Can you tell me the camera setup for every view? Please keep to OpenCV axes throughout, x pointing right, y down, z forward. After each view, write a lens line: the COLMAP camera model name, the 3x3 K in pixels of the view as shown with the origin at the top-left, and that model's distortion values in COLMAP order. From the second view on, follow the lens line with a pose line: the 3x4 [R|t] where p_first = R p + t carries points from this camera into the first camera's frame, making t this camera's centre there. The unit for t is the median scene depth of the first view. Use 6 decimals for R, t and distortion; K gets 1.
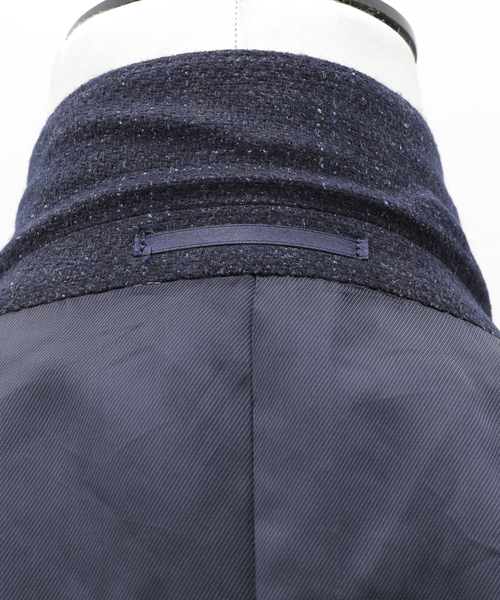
lens RADIAL K [[1516.3, 0, 250.5], [0, 1516.3, 299.9], [0, 0, 1]] dist [0.070528, 0.000000]
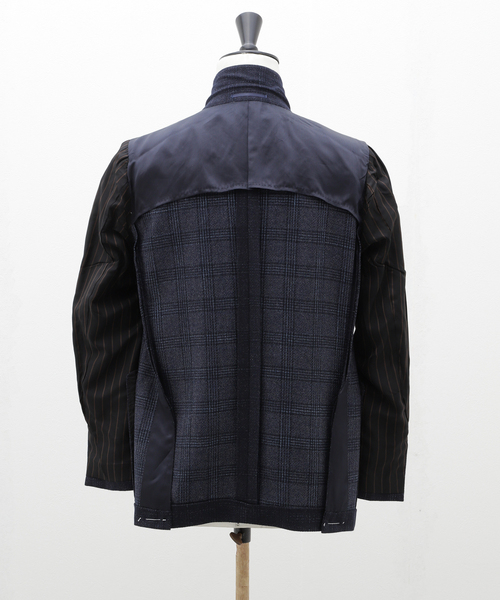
lens RADIAL K [[1516.3, 0, 250.1], [0, 1516.3, 301.0], [0, 0, 1]] dist [0.070528, 0.000000]
pose [[0.997351, 0.003271, -0.072659, 0.493162], [0.005945, 0.991979, 0.126260, 0.014674], [0.072489, -0.126357, 0.989333, -5.675088]]
